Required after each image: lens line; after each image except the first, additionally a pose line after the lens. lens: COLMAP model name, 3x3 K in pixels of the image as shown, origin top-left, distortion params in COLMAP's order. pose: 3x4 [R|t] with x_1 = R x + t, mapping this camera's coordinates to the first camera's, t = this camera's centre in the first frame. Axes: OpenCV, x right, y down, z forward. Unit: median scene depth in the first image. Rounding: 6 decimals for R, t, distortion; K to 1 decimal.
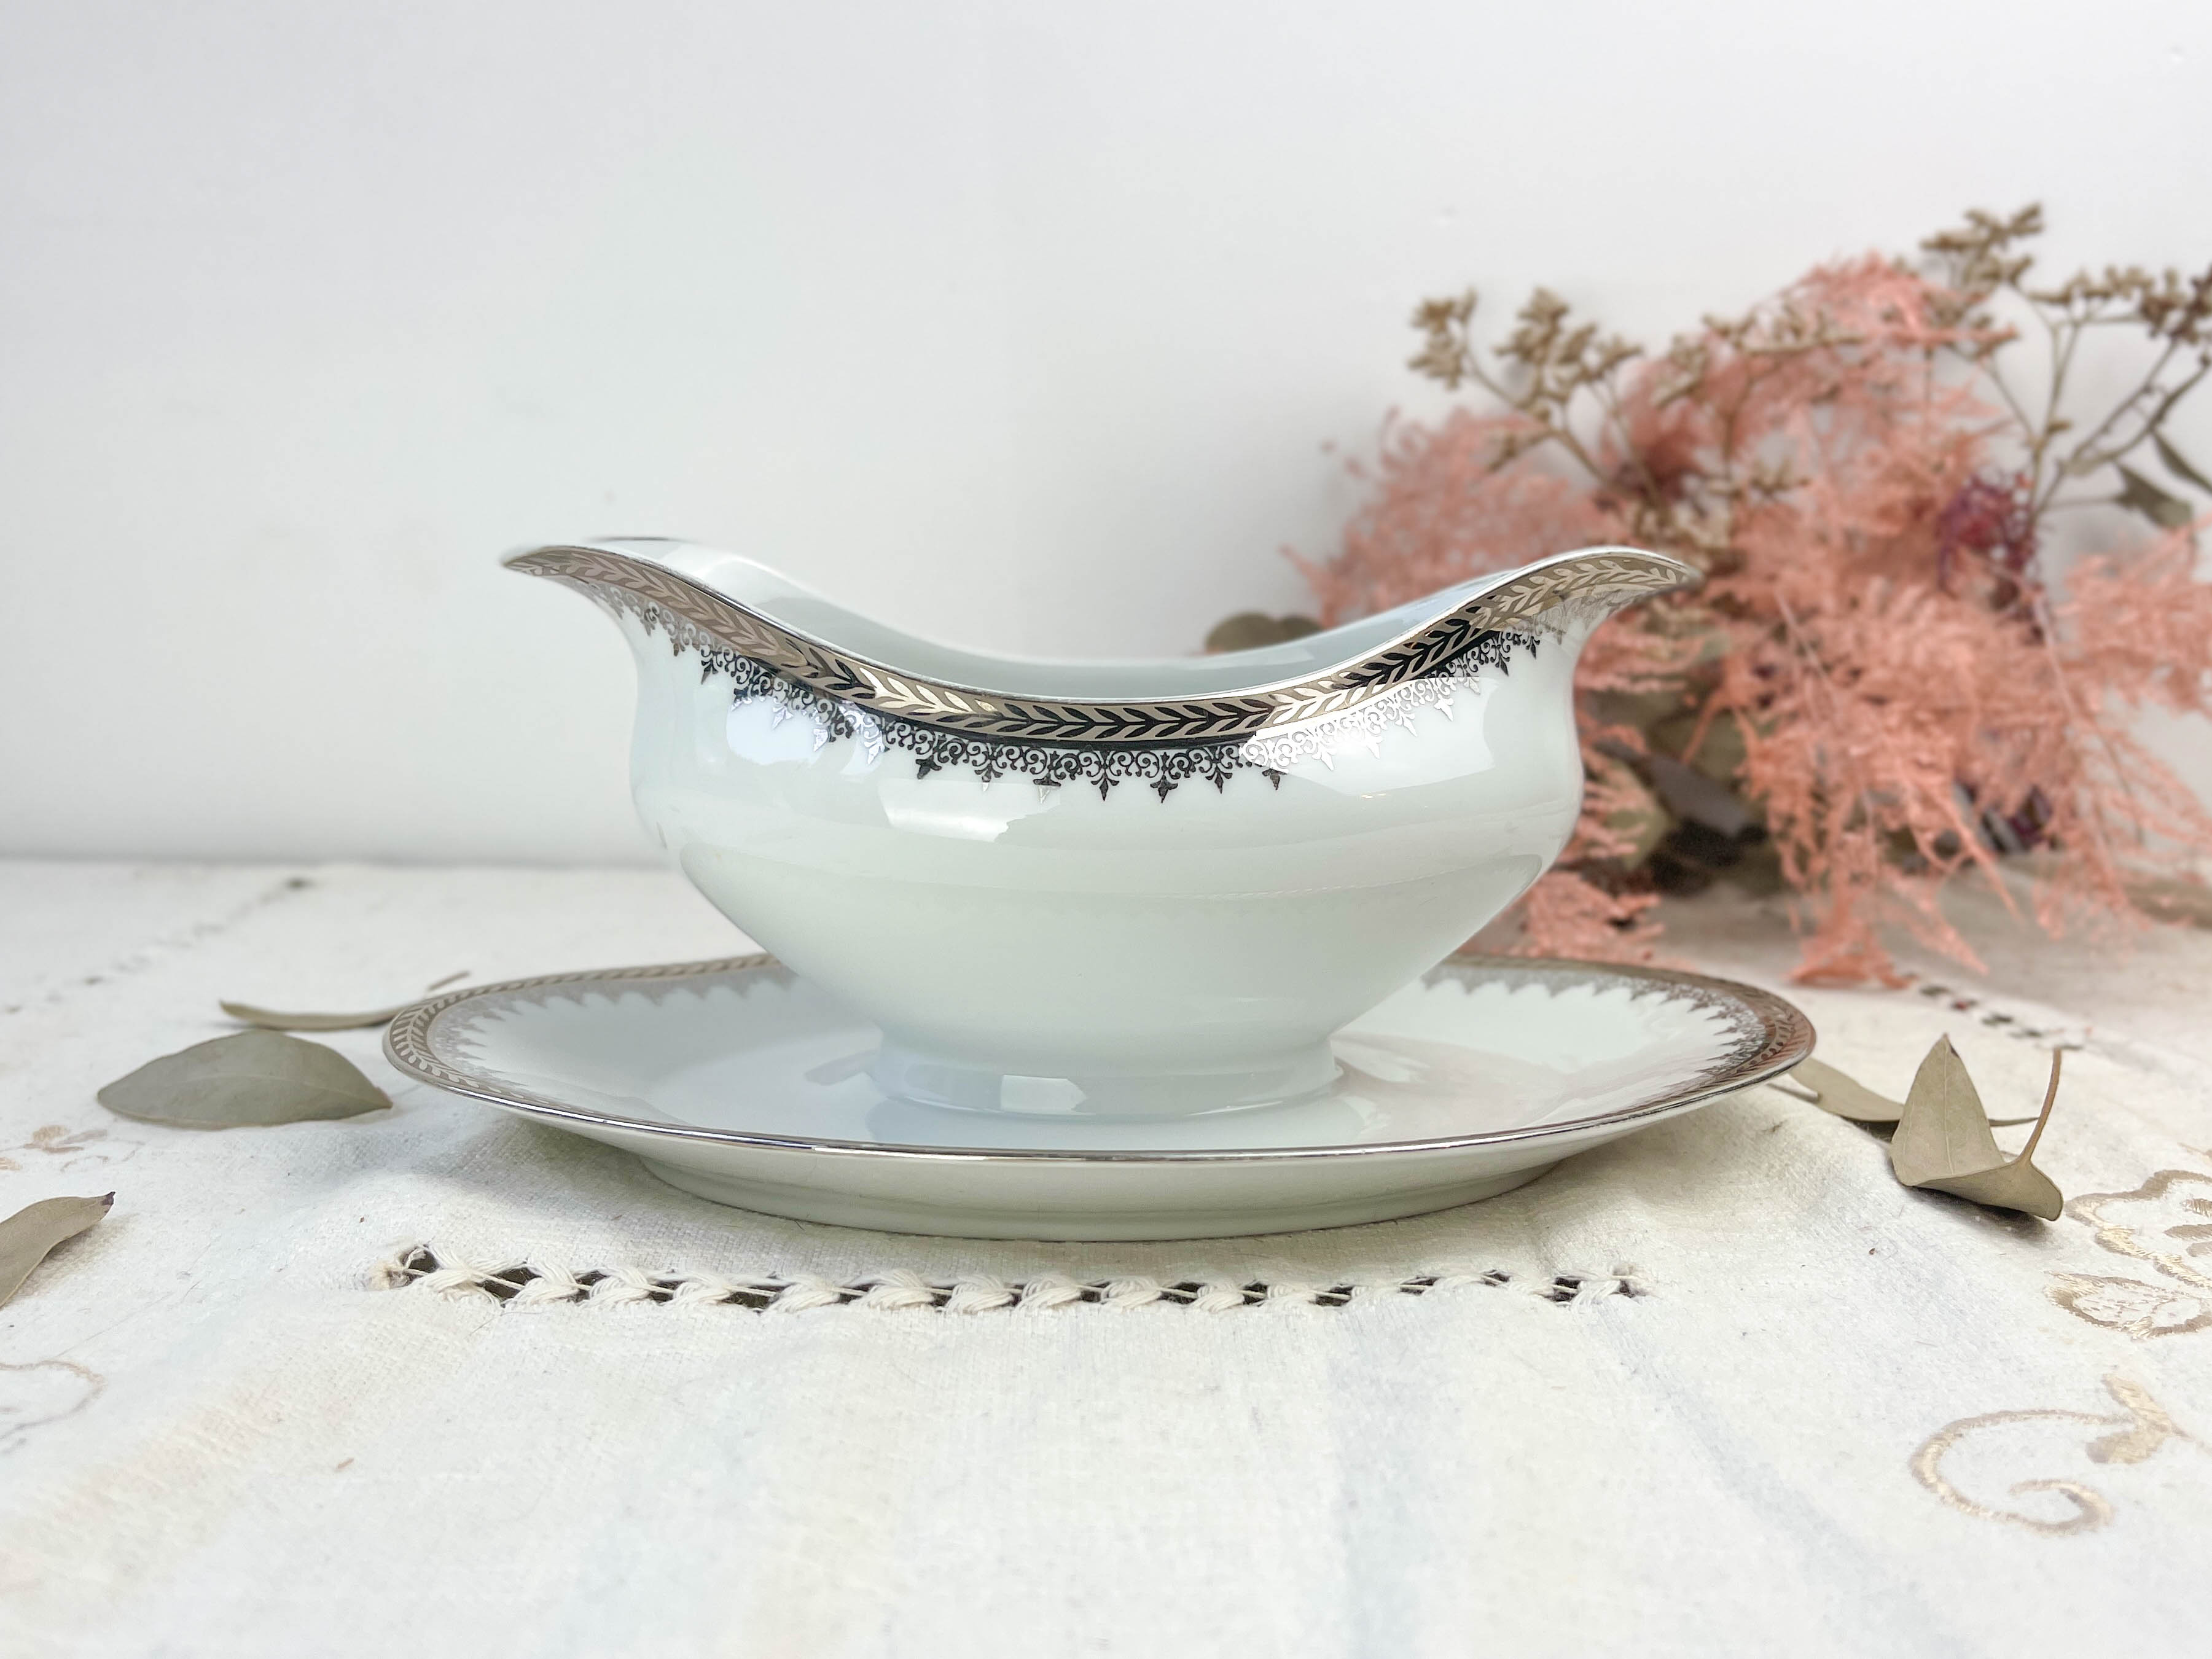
lens RADIAL K [[1688.3, 0, 1106.0], [0, 1688.3, 829.5], [0, 0, 1]] dist [0.061408, 0.002117]
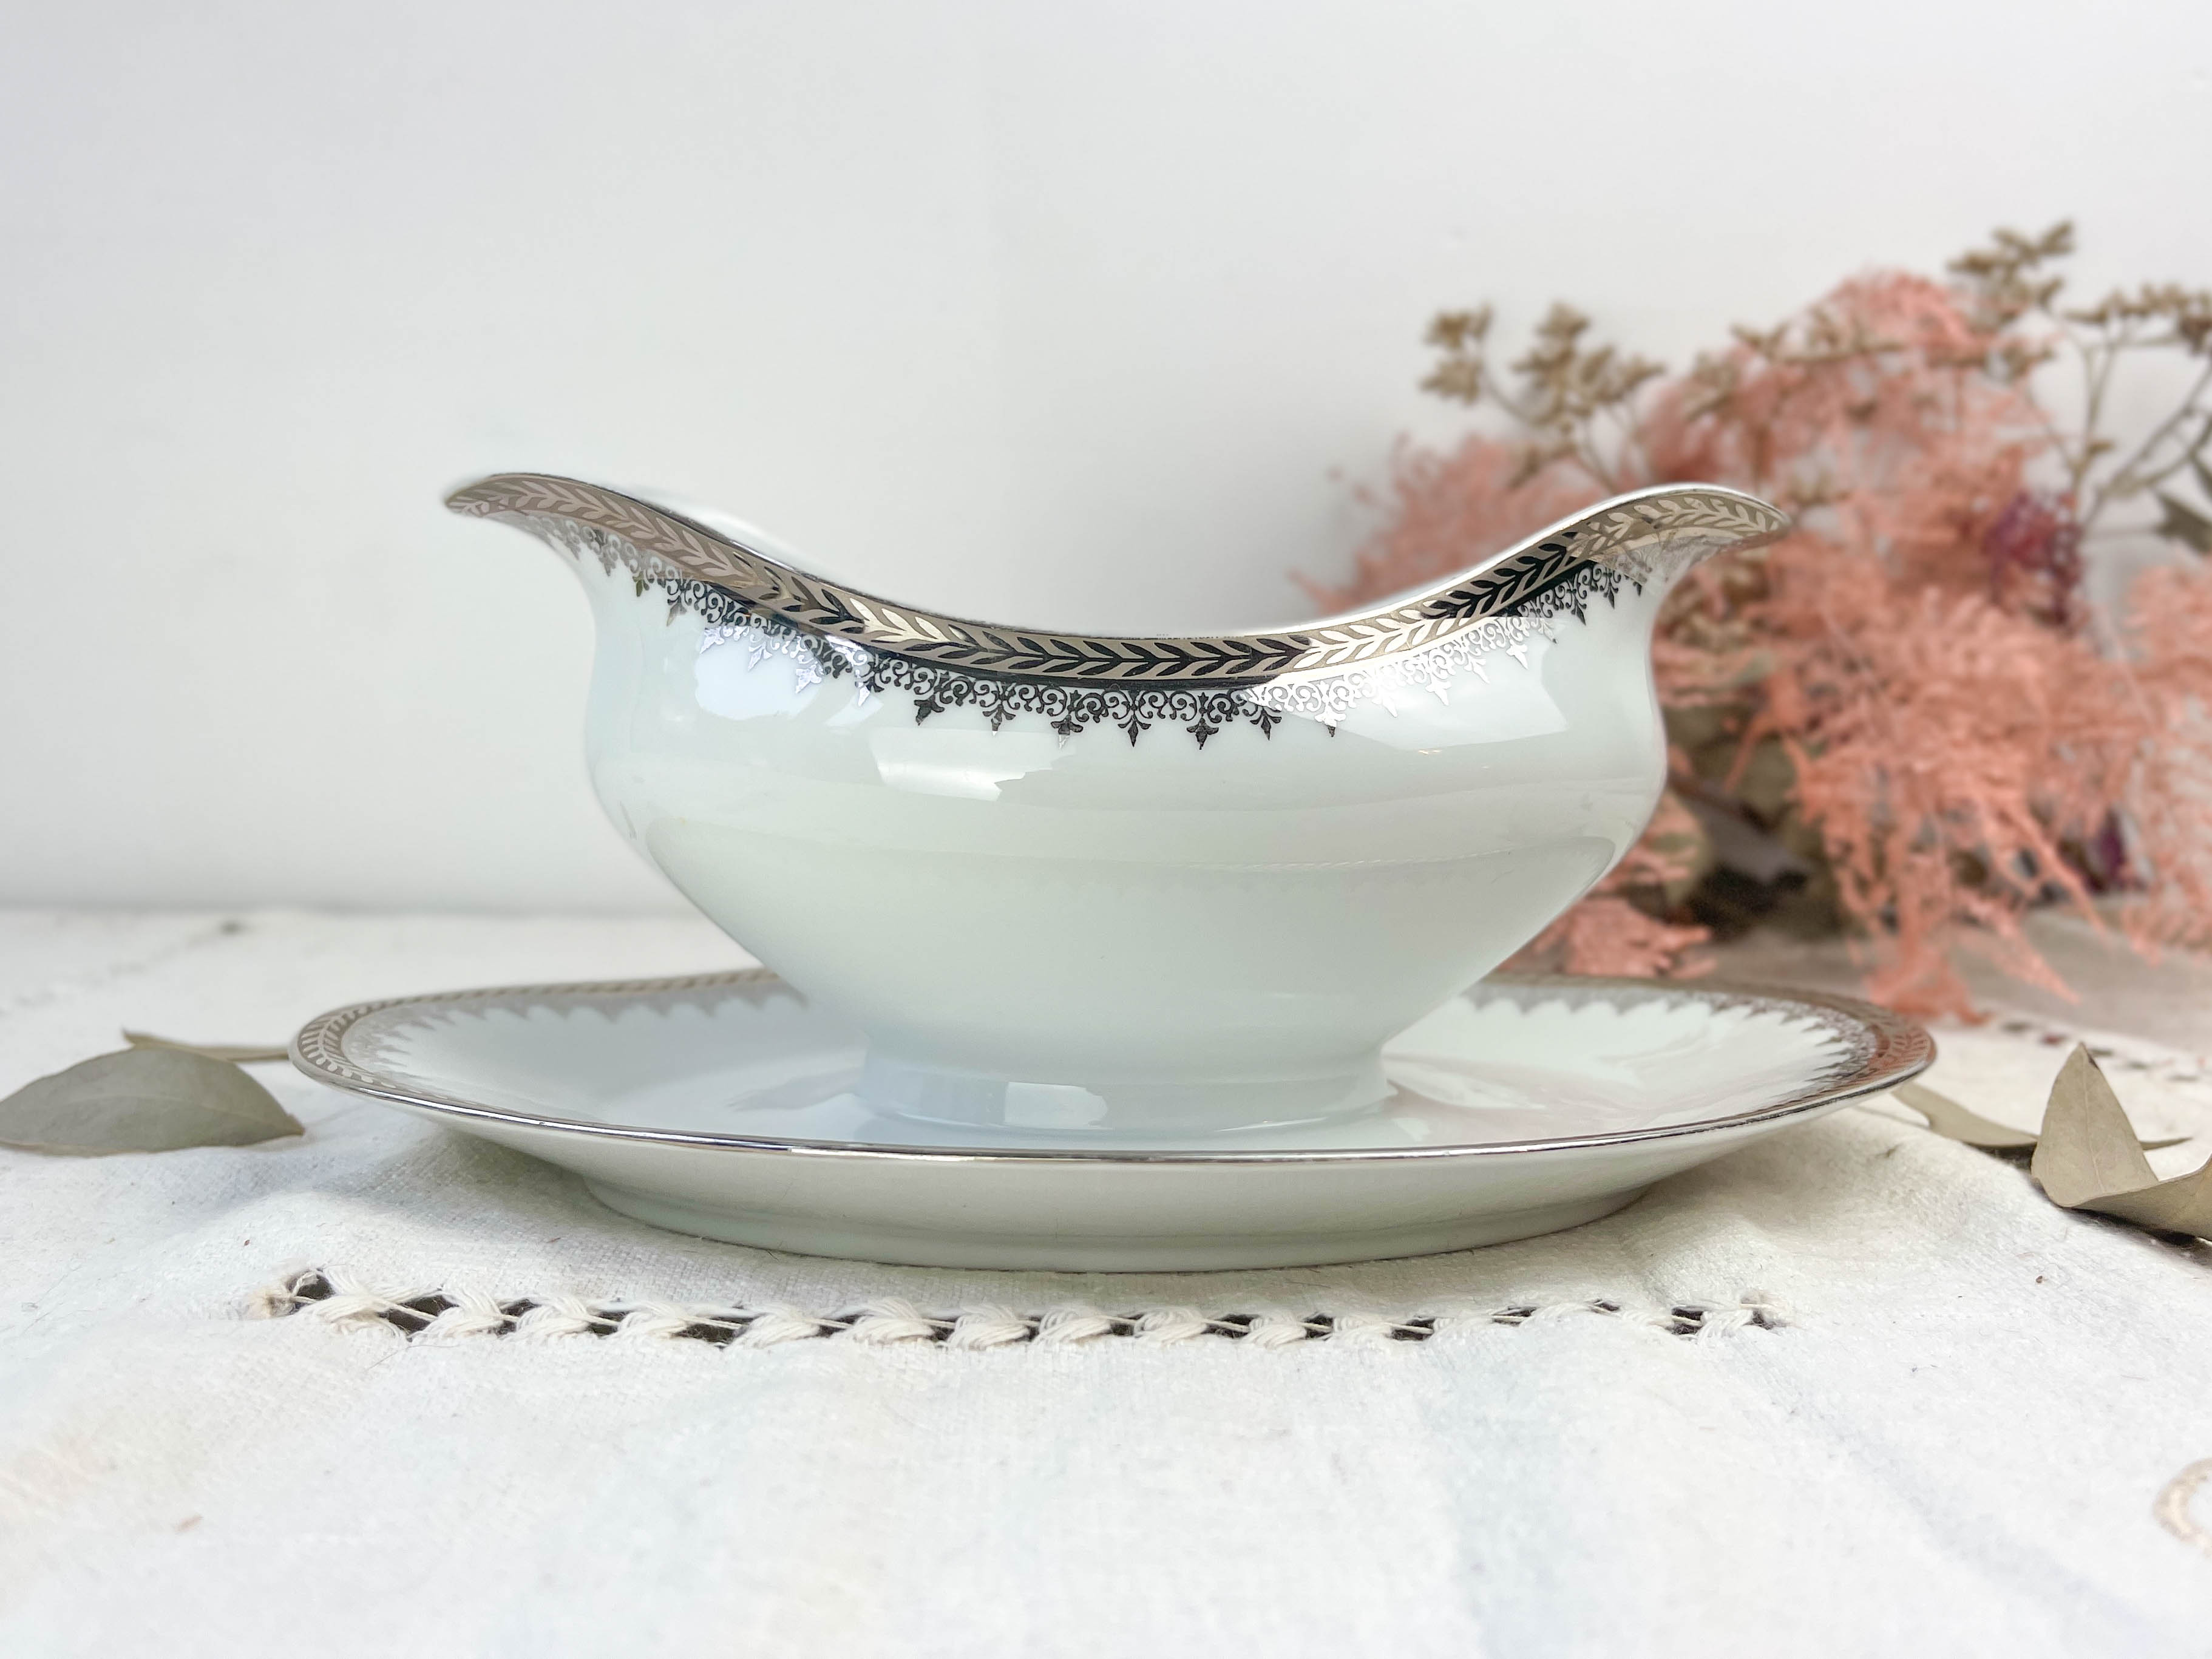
lens RADIAL K [[1659.2, 0, 1098.2], [0, 1659.2, 831.3], [0, 0, 1]] dist [0.029919, 0.034209]
pose [[0.999916, 0.000378, 0.012953, -0.028189], [0.000578, 0.997274, -0.073778, 0.082938], [-0.012946, 0.073780, 0.997191, 0.152637]]
